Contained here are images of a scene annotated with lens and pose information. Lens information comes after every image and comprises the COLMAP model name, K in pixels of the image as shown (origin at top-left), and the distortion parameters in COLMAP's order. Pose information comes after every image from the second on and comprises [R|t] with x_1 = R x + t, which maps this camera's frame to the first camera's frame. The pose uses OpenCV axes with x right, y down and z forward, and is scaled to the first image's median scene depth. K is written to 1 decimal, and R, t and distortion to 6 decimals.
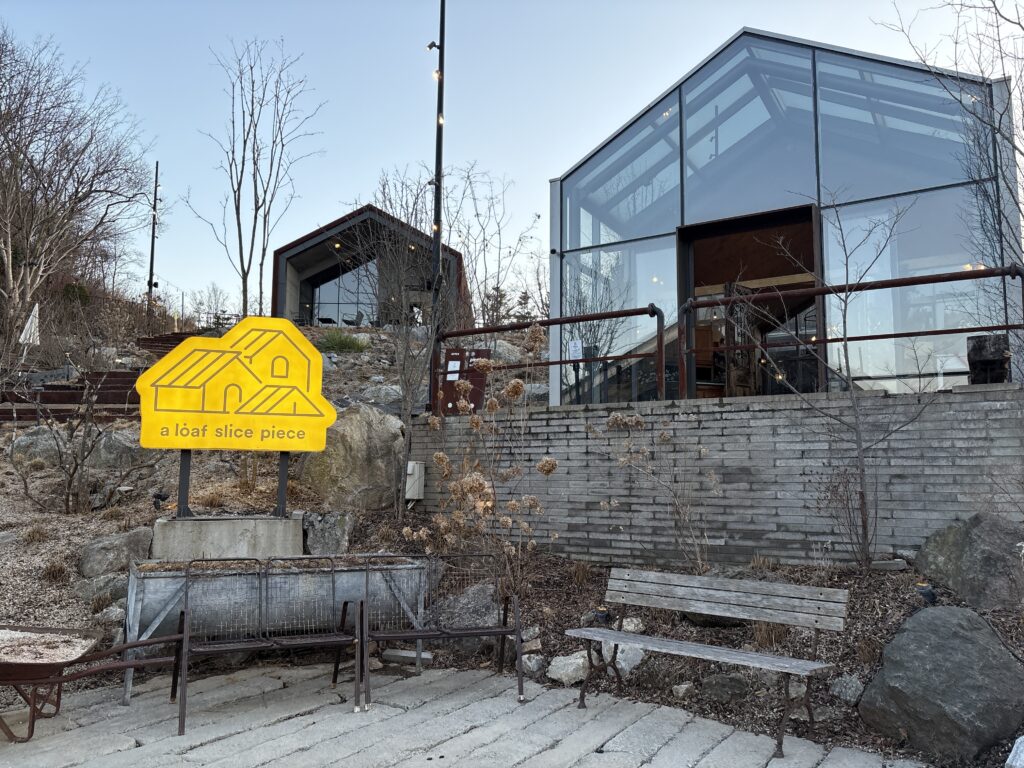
lens RADIAL K [[784.3, 0, 512.0], [0, 784.3, 384.0], [0, 0, 1]] dist [0.073343, -0.089413]
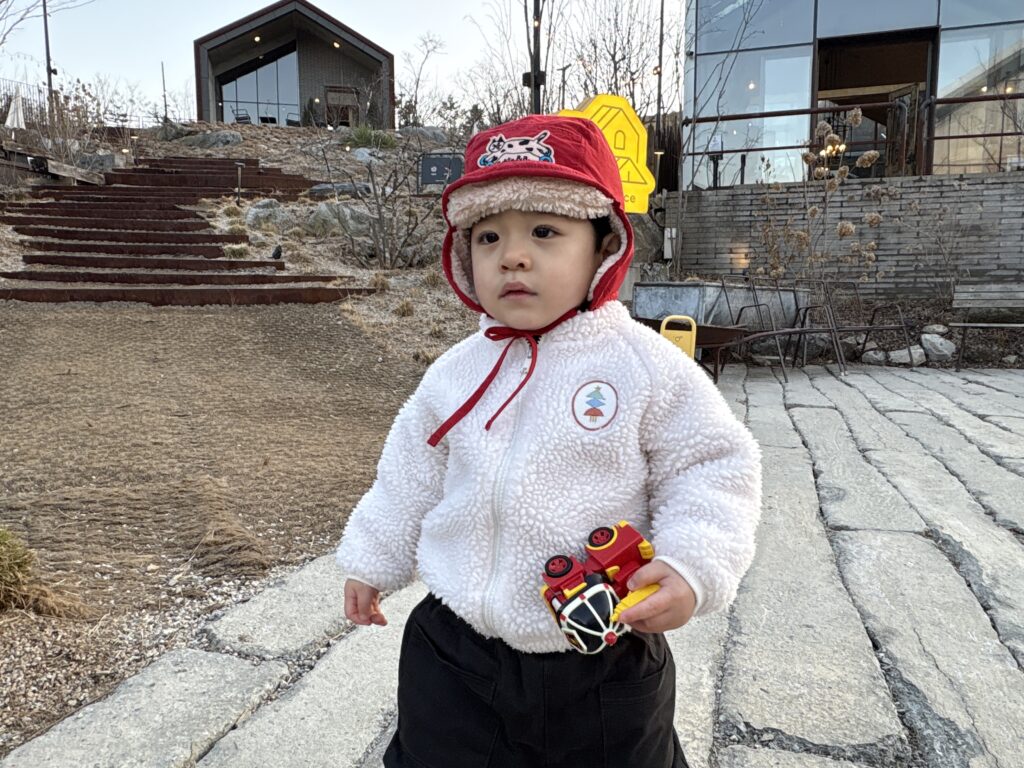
lens RADIAL K [[737.4, 0, 512.0], [0, 737.4, 384.0], [0, 0, 1]] dist [0.002220, 0.004113]
pose [[0.972450, -0.036516, 0.230233, -0.734834], [-0.019198, 0.971755, 0.235210, 0.078552], [-0.232319, -0.233150, 0.944282, -0.095794]]
